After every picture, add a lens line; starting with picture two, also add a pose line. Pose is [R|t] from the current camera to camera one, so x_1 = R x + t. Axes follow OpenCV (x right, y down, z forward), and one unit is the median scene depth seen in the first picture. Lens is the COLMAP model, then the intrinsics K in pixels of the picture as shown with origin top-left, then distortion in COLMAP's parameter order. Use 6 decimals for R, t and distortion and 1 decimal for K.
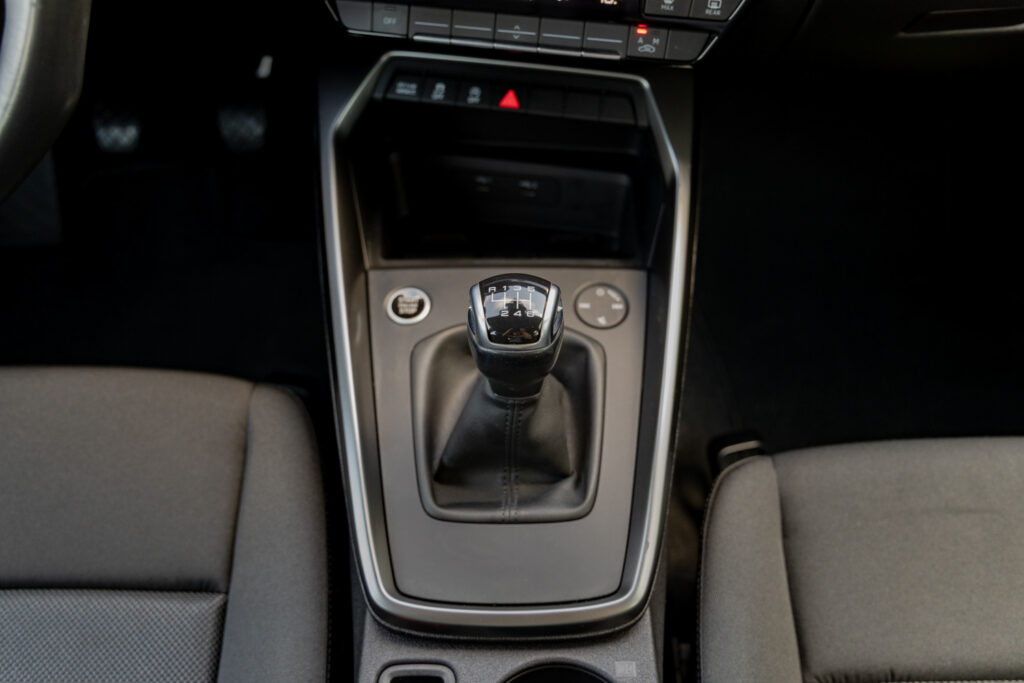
lens RADIAL K [[952.7, 0, 514.3], [0, 952.7, 341.0], [0, 0, 1]] dist [0.024904, -0.000211]
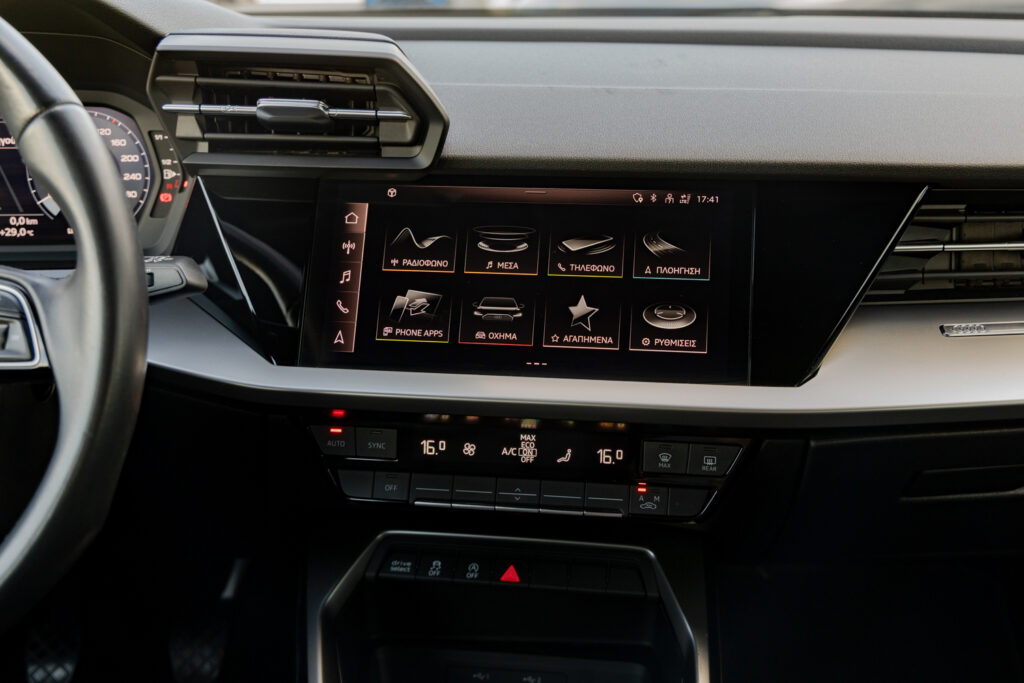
lens RADIAL K [[1225.7, 0, 512.0], [0, 1225.7, 341.5], [0, 0, 1]] dist [0.007541, 0.014426]
pose [[0.999803, -0.015159, 0.012787, -0.016232], [0.019576, 0.857647, -0.513867, 0.185201], [-0.003177, 0.514016, 0.857775, -0.172348]]
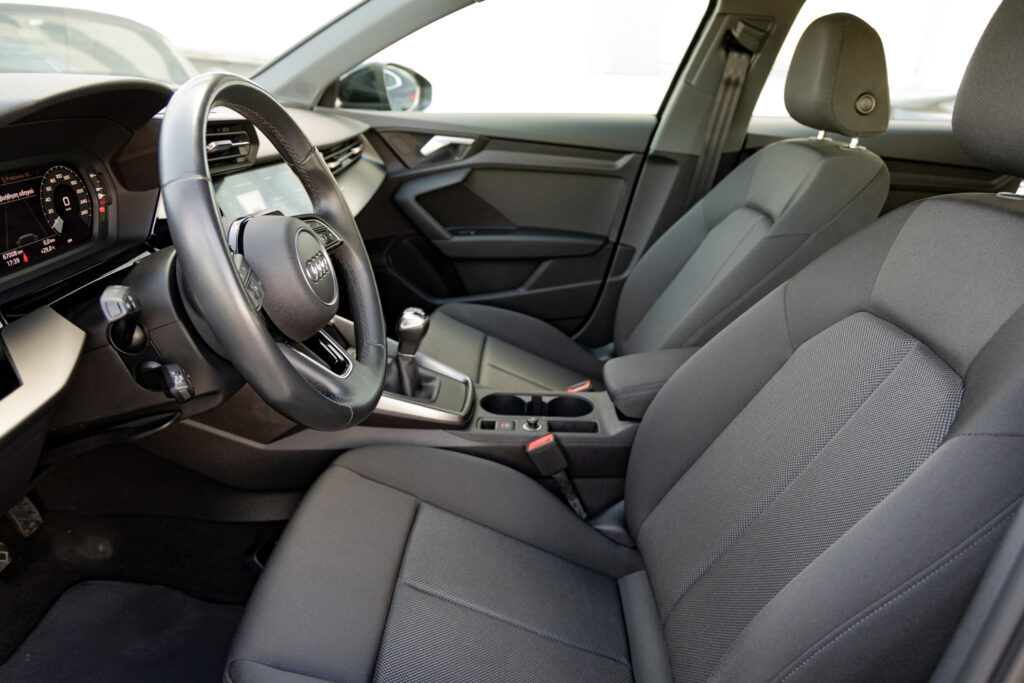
lens RADIAL K [[695.4, 0, 517.2], [0, 695.4, 348.0], [0, 0, 1]] dist [0.000433, -0.000177]
pose [[0.020779, -0.377145, 0.925921, -1.722135], [0.707718, 0.659707, 0.252829, -0.240503], [-0.706190, 0.650037, 0.280620, 0.123555]]
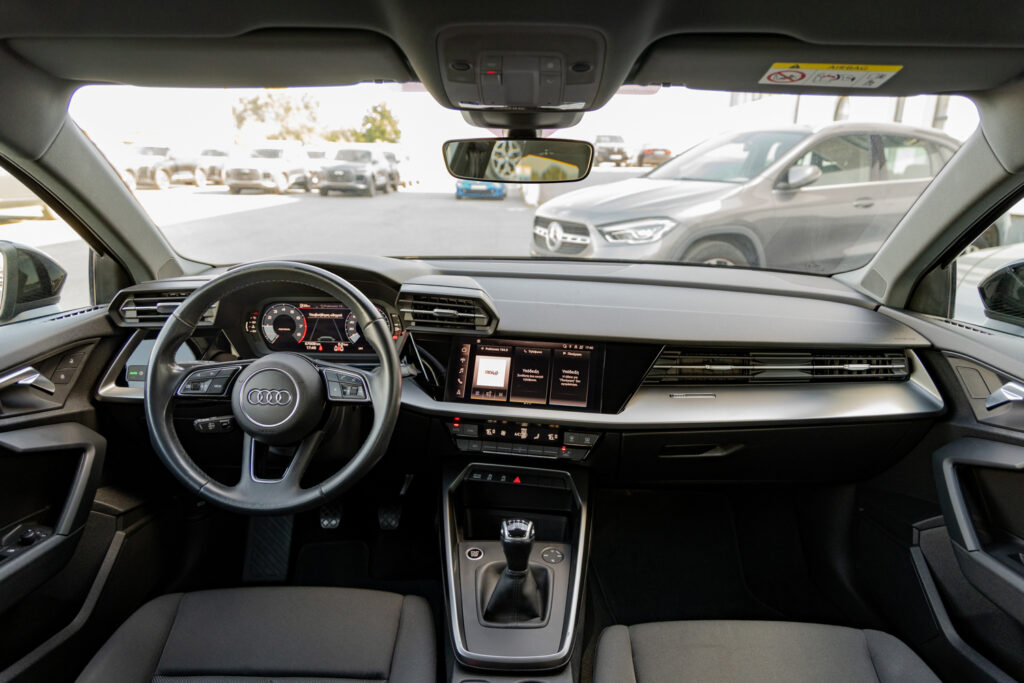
lens RADIAL K [[695.4, 0, 517.2], [0, 695.4, 348.0], [0, 0, 1]] dist [0.000433, -0.000177]
pose [[0.999838, 0.013585, -0.011841, 0.013611], [-0.017869, 0.832451, -0.553810, 0.523073], [0.002334, 0.553932, 0.832559, -0.812909]]
